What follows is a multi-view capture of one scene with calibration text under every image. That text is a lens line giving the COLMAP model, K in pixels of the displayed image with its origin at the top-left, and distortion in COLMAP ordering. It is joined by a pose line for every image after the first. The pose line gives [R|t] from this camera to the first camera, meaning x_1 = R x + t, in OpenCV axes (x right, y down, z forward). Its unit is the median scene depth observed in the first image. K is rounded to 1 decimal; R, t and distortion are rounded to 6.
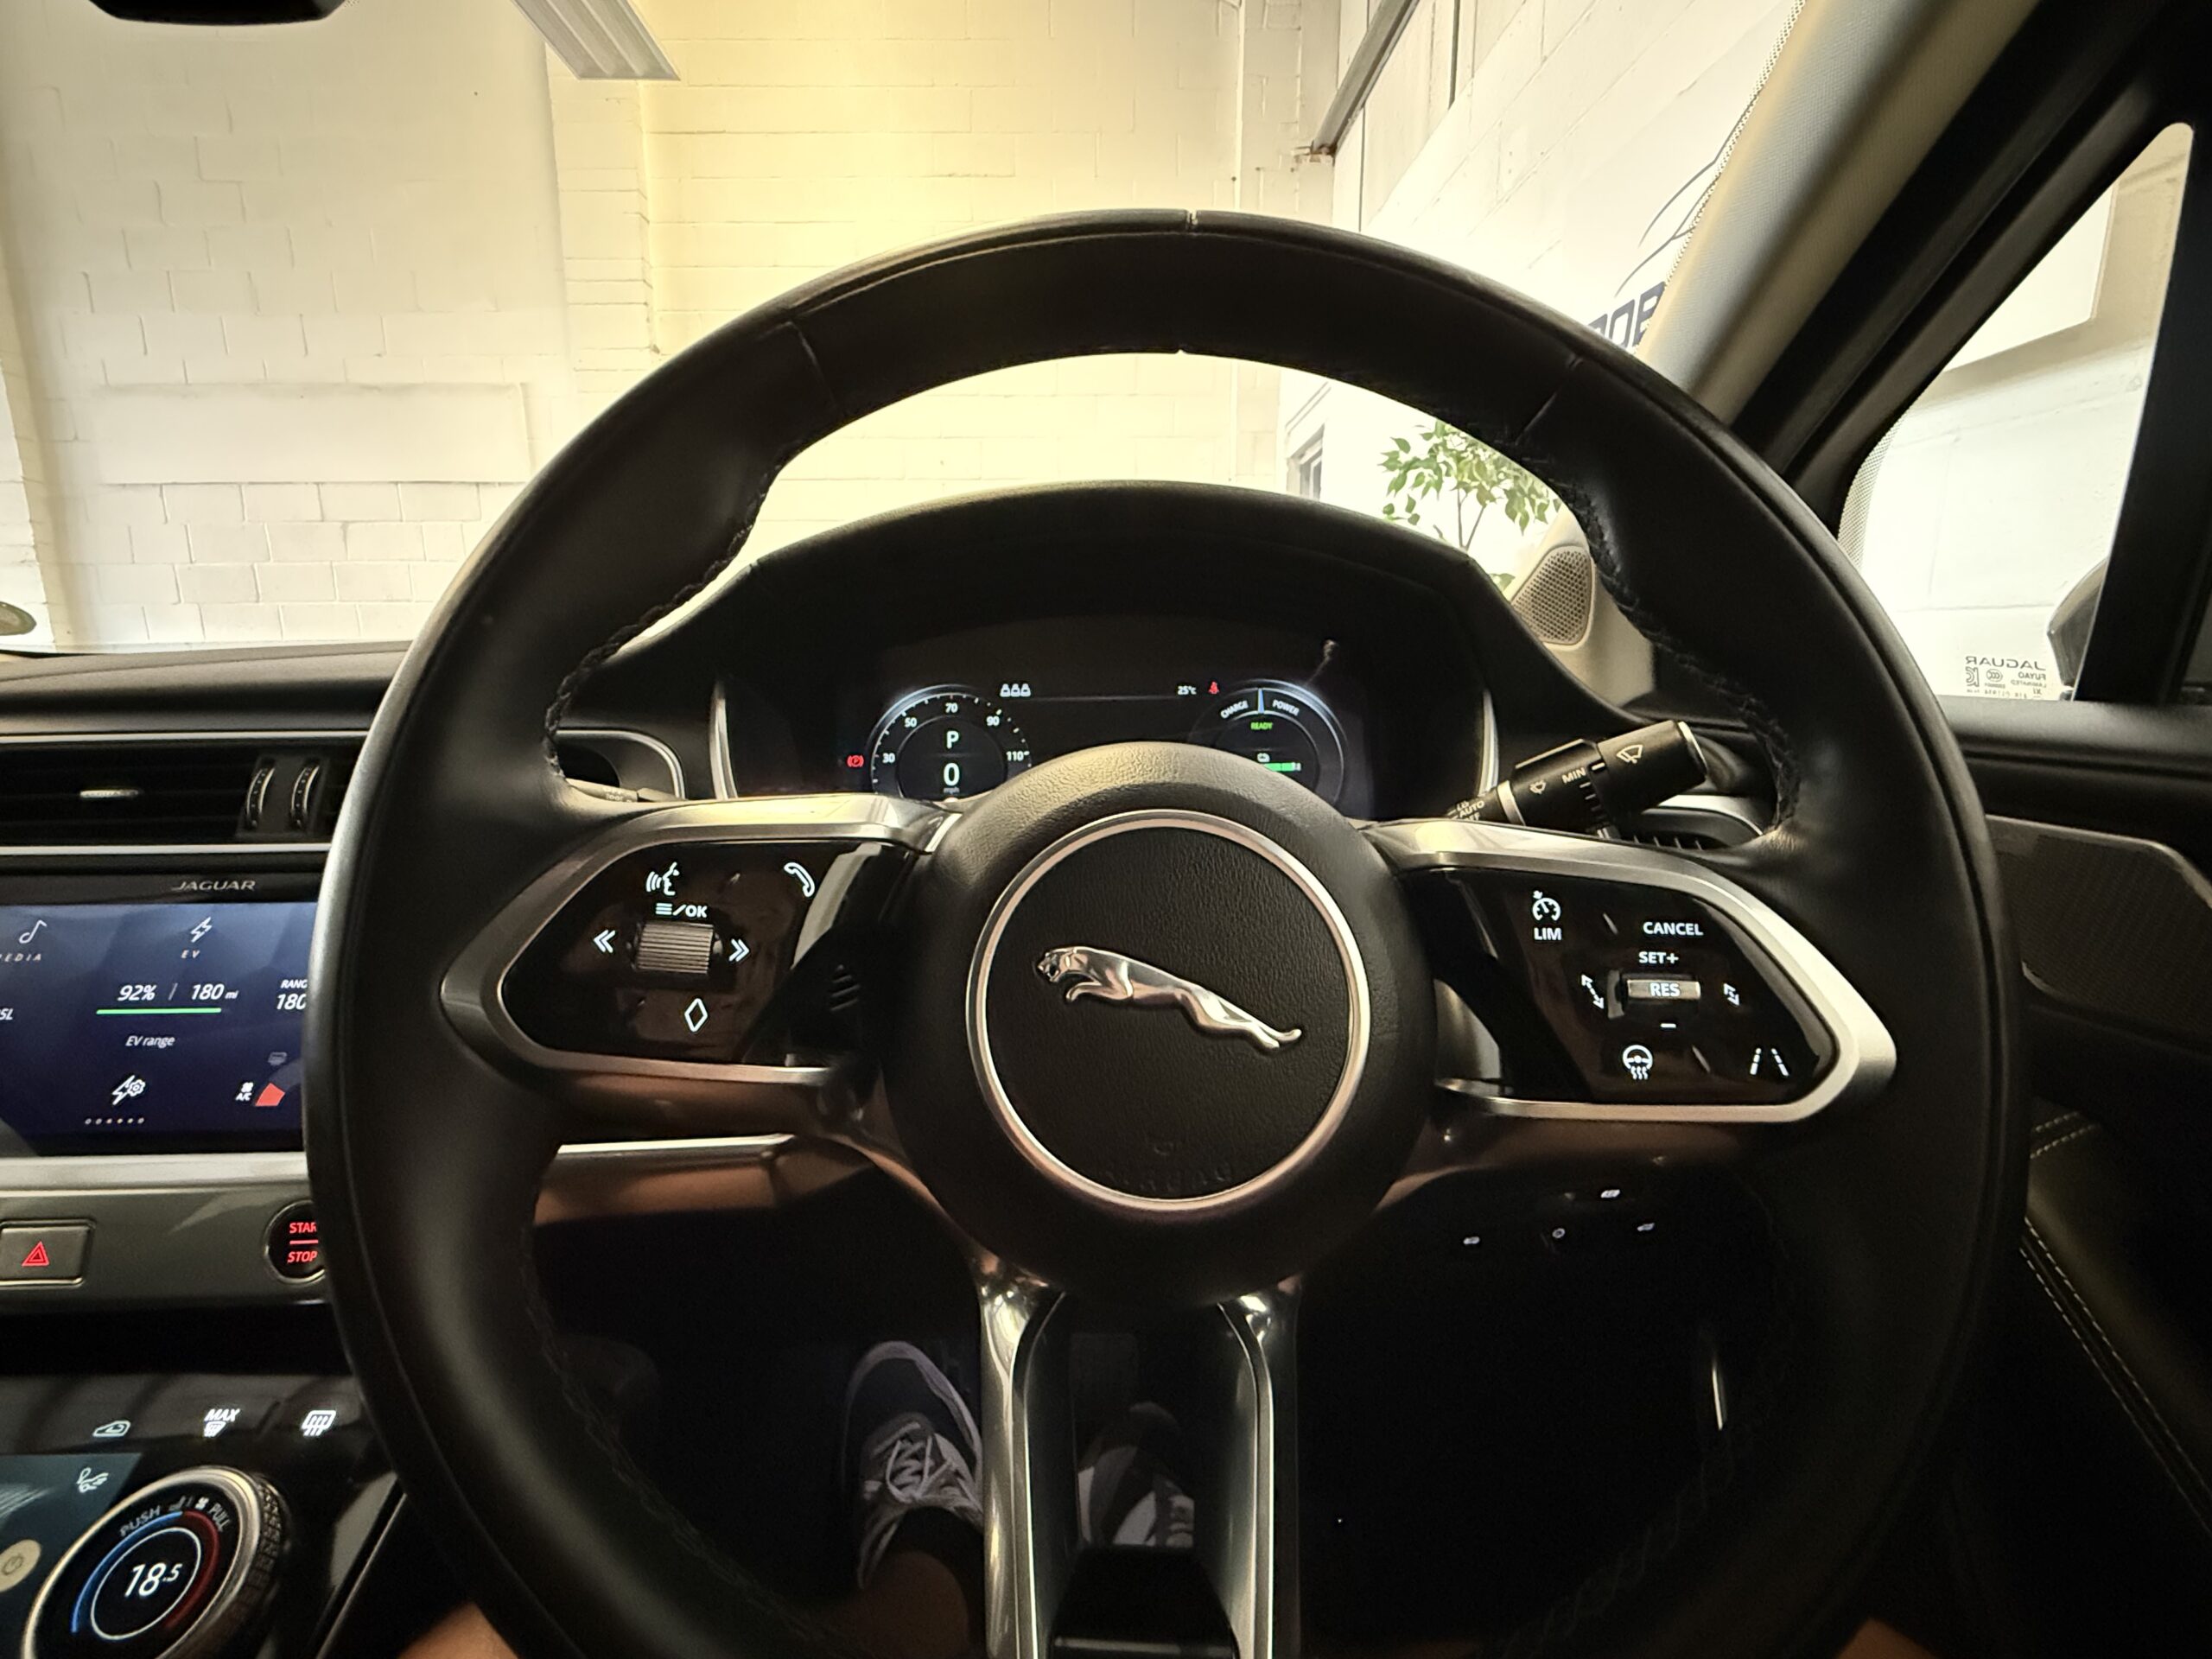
lens RADIAL K [[1002.8, 0, 1094.7], [0, 1002.8, 817.0], [0, 0, 1]] dist [-0.005540, 0.000227]
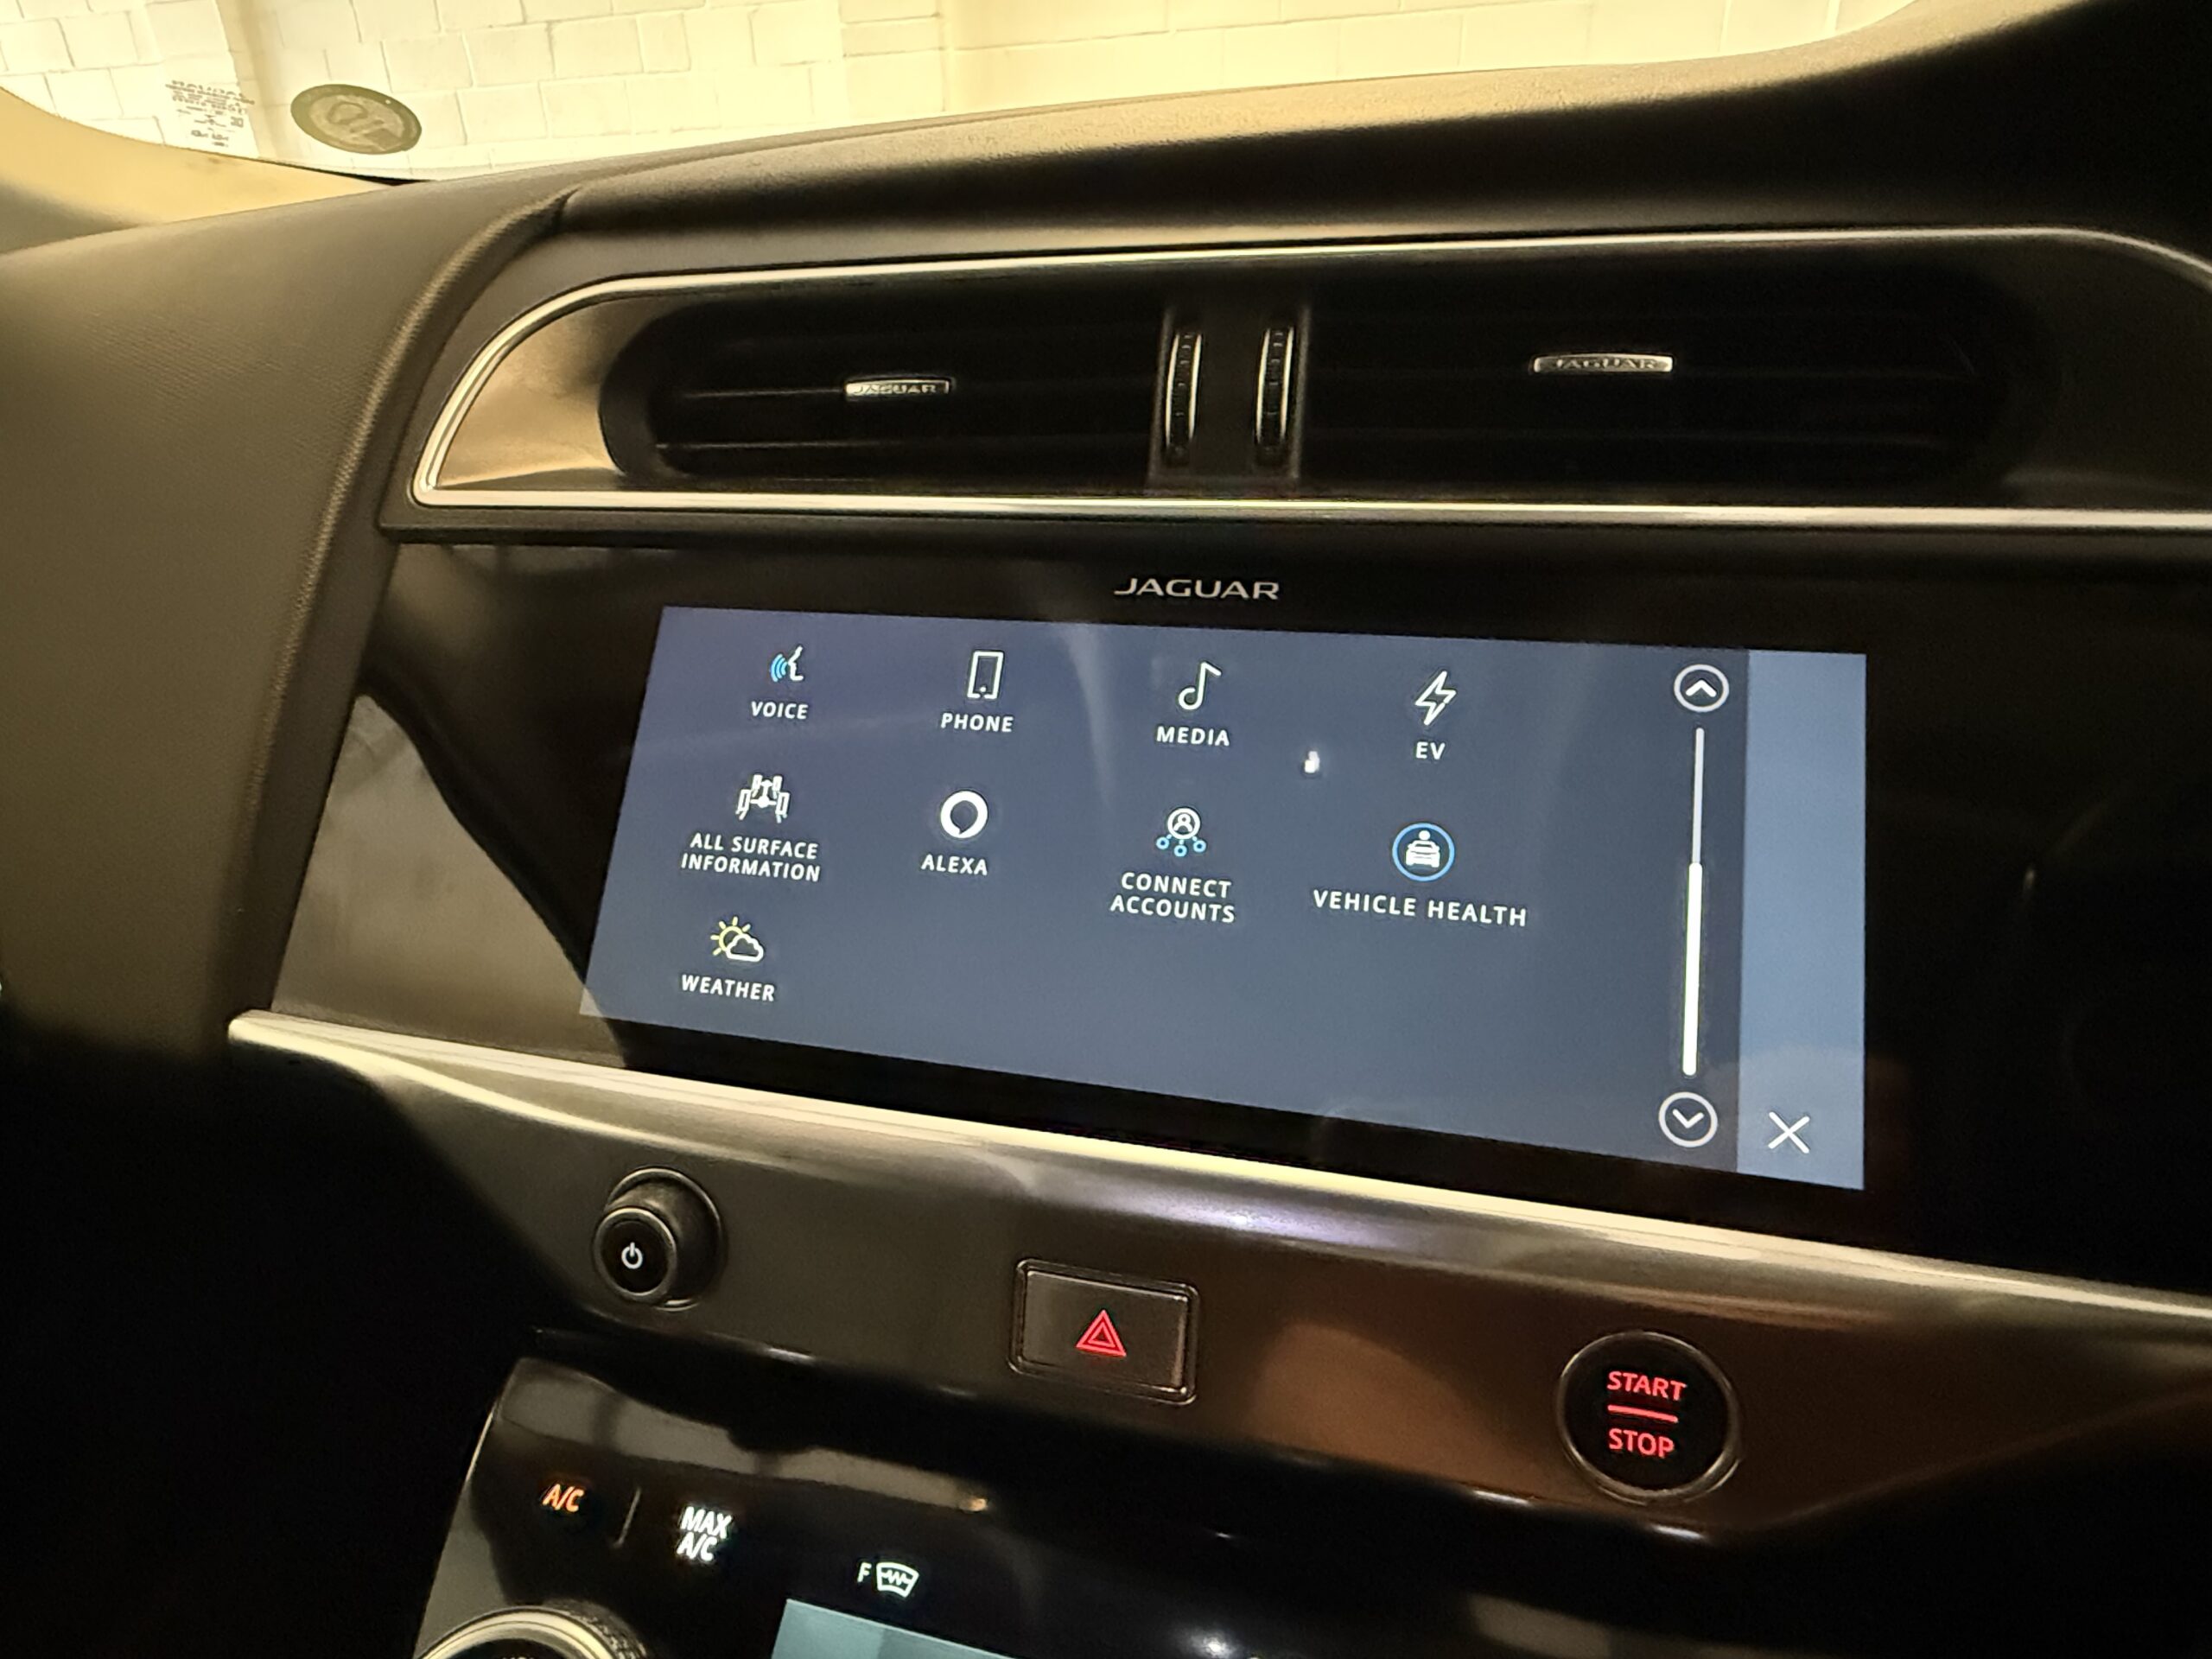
lens RADIAL K [[1287.5, 0, 1022.6], [0, 1287.5, 830.7], [0, 0, 1]] dist [0.001092, -0.000602]
pose [[0.953415, 0.099274, -0.284858, -0.926814], [-0.010025, 0.954204, 0.298988, -0.005869], [0.301495, -0.282204, 0.910748, 0.451408]]
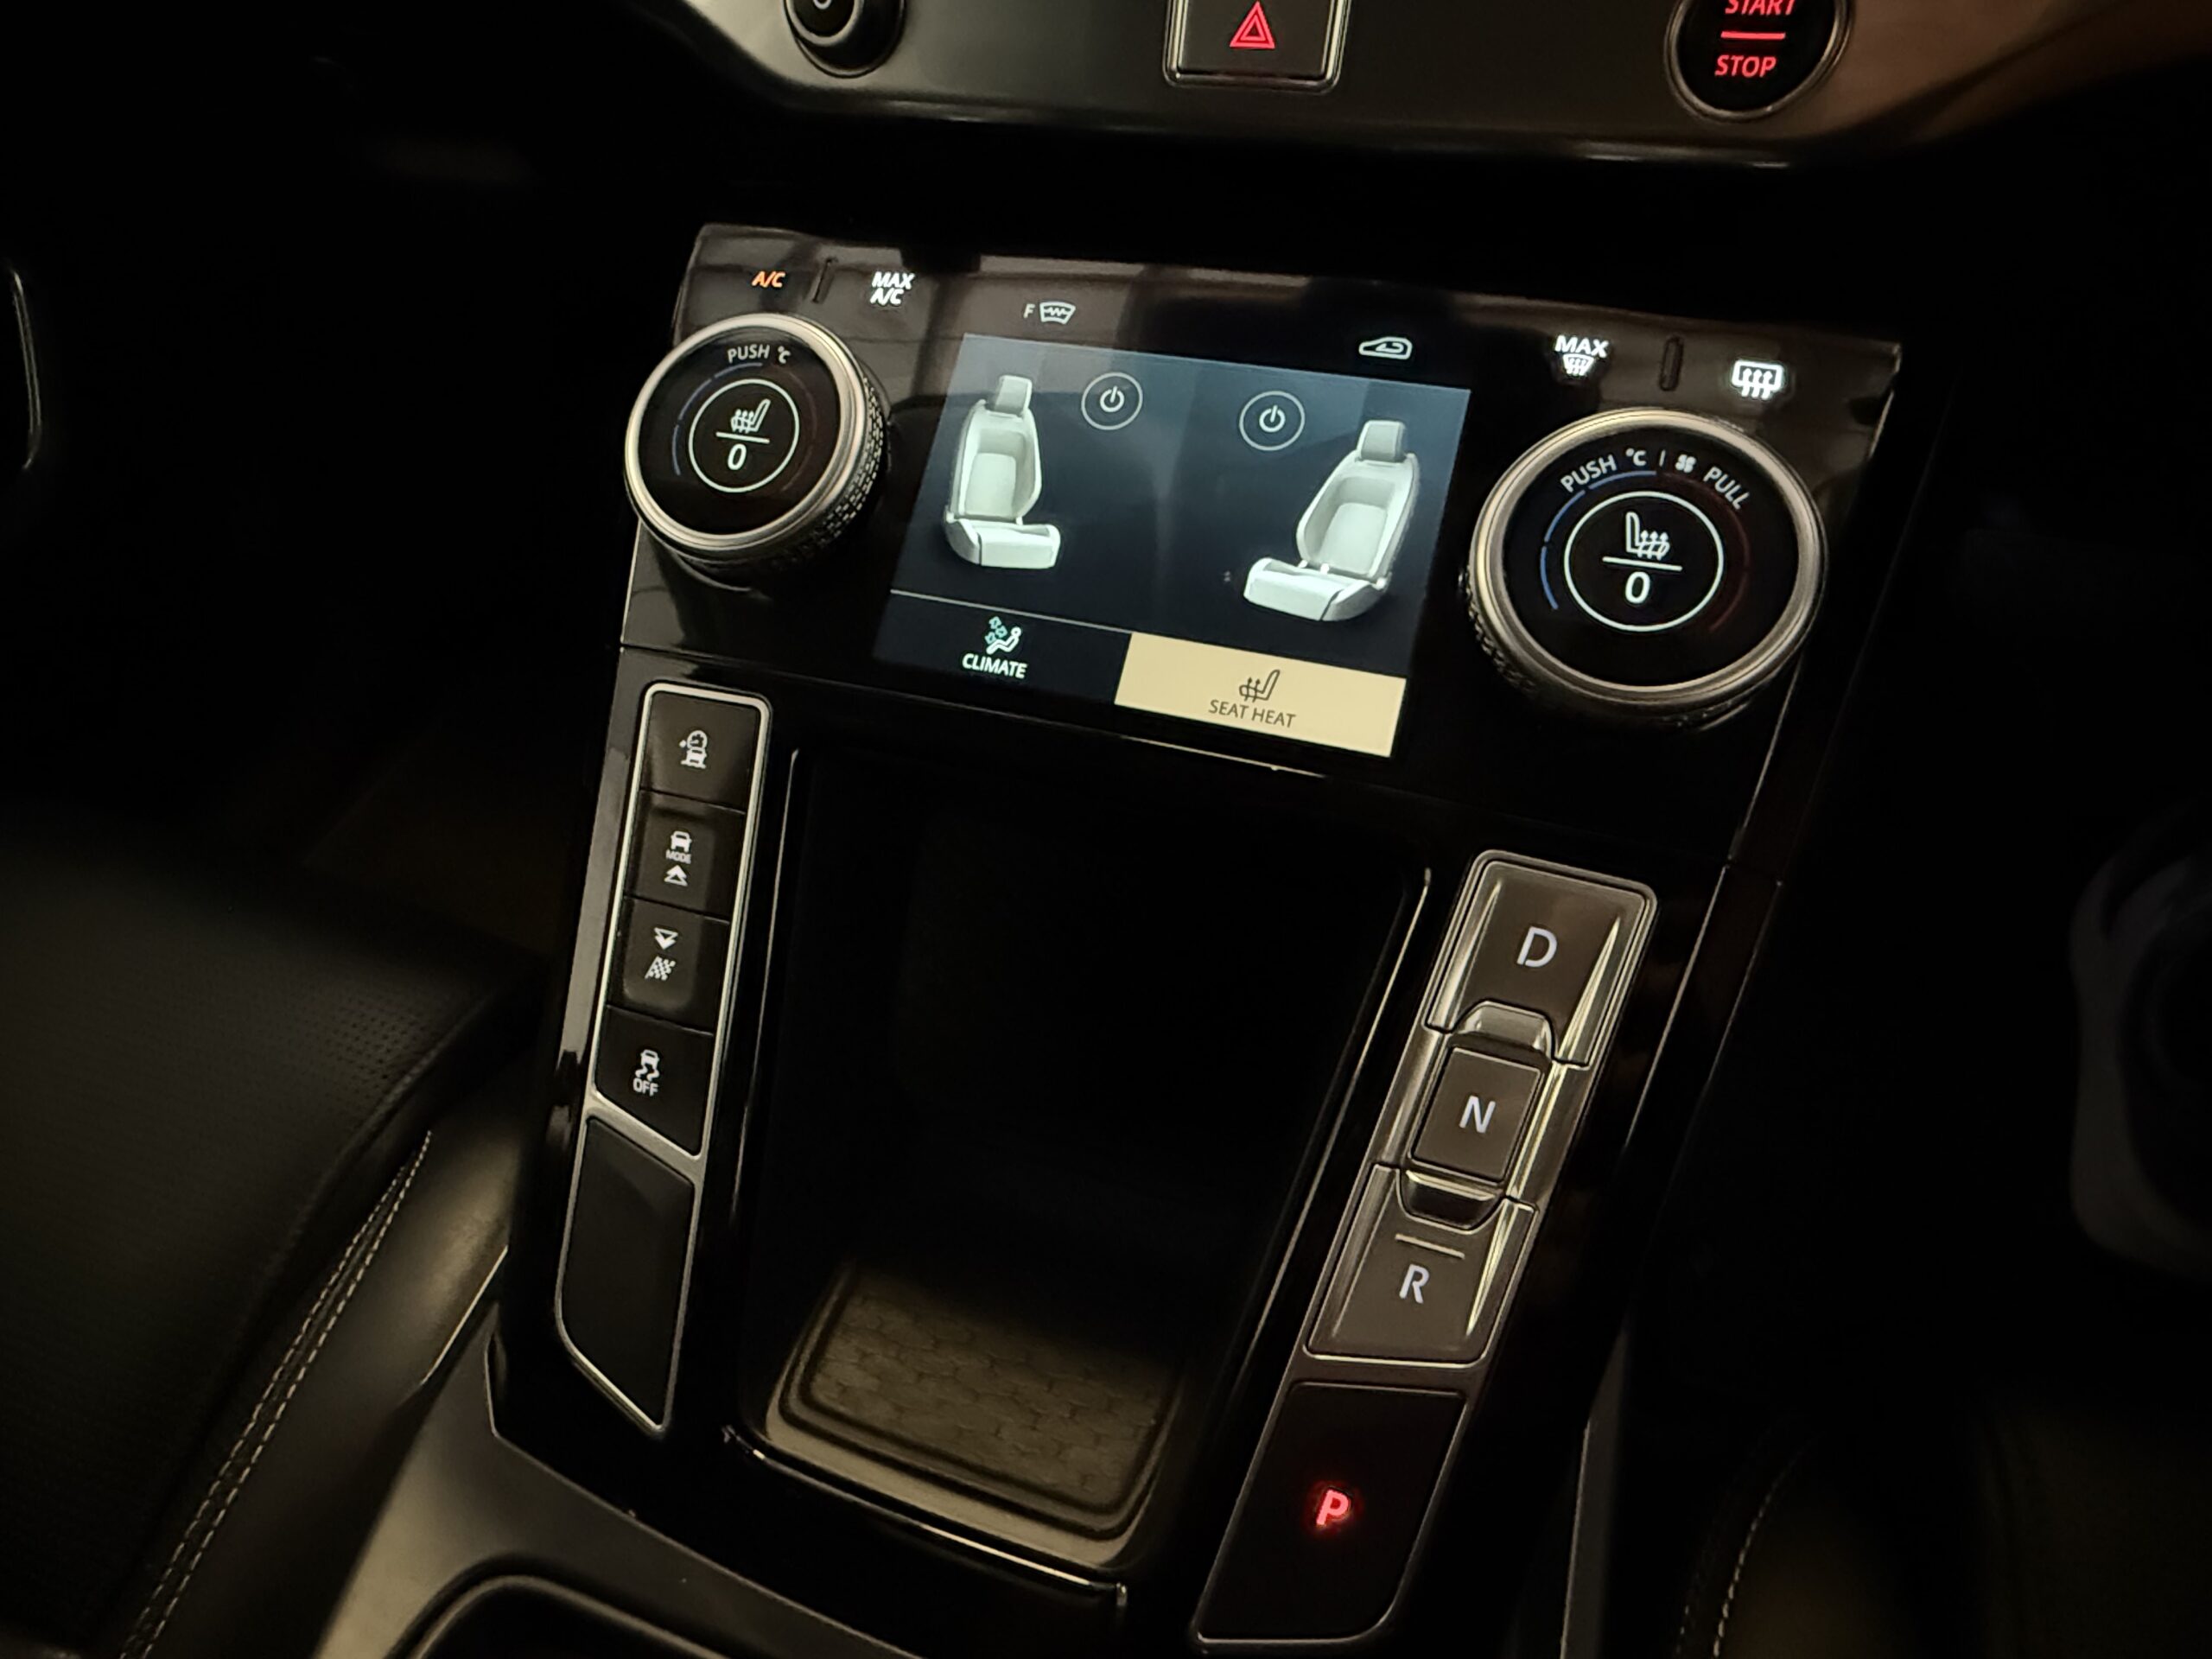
lens RADIAL K [[1287.5, 0, 1007.6], [0, 1287.5, 824.4], [0, 0, 1]] dist [0.001092, -0.000602]
pose [[0.930176, 0.231365, -0.285032, -0.869323], [0.003754, 0.770377, 0.637578, 0.317320], [0.367096, -0.594129, 0.715717, 0.156128]]
